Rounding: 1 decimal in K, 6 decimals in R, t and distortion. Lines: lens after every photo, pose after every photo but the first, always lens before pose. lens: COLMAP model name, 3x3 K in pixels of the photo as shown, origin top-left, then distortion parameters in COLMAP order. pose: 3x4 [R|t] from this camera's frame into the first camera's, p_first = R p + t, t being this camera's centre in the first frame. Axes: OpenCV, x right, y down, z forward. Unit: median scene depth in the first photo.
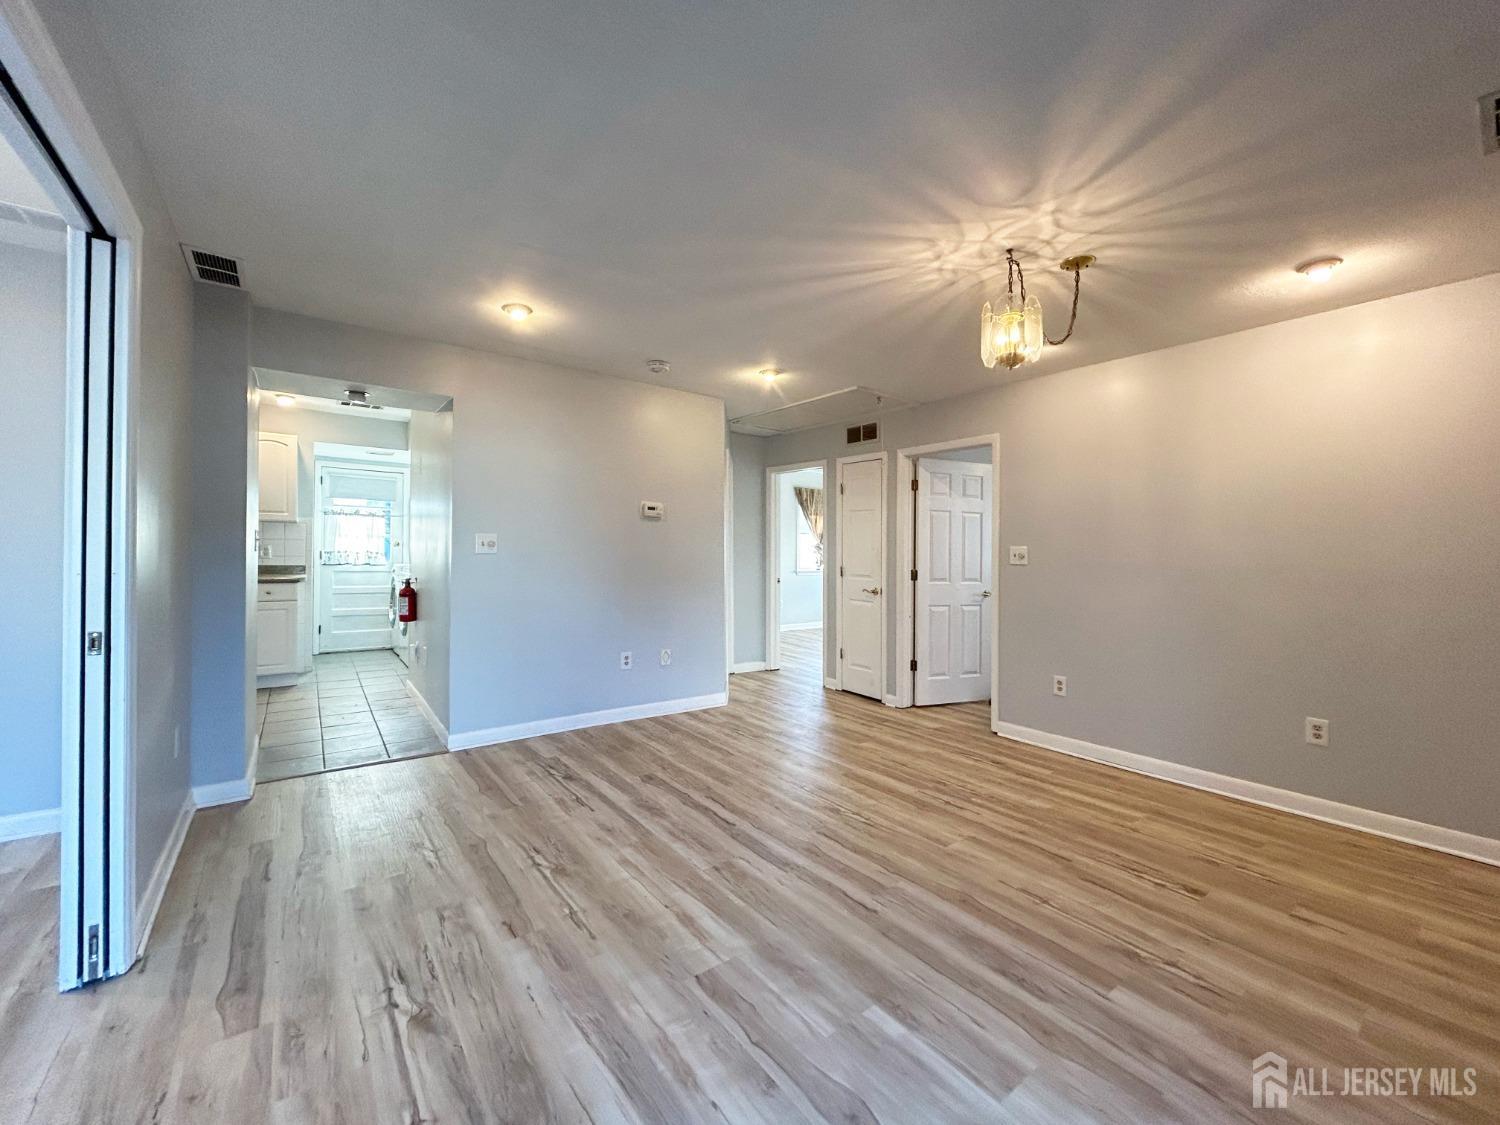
lens RADIAL K [[616.6, 0, 762.7], [0, 616.6, 567.1], [0, 0, 1]] dist [-0.002195, 0.001853]
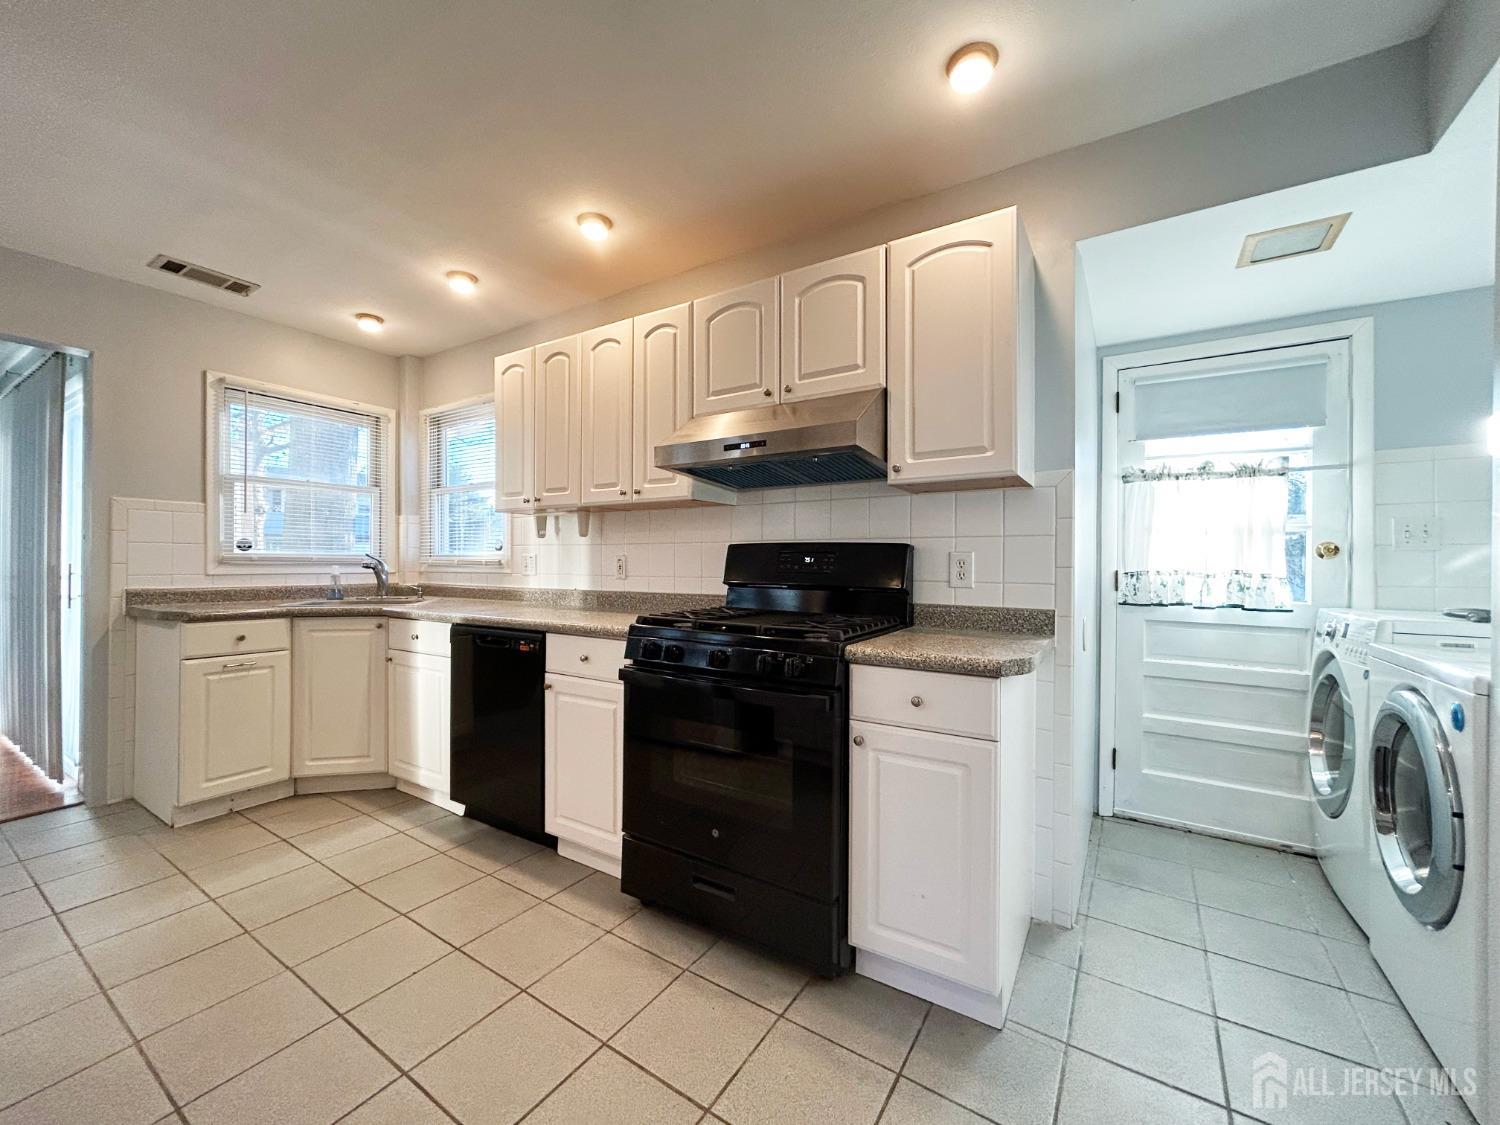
lens RADIAL K [[616.6, 0, 740.2], [0, 616.6, 563.4], [0, 0, 1]] dist [-0.002195, 0.001853]
pose [[0.342131, -0.018524, -0.939470, -0.395990], [-0.021451, 0.999391, -0.027517, -0.013821], [0.939407, 0.029567, 0.341525, 0.595178]]
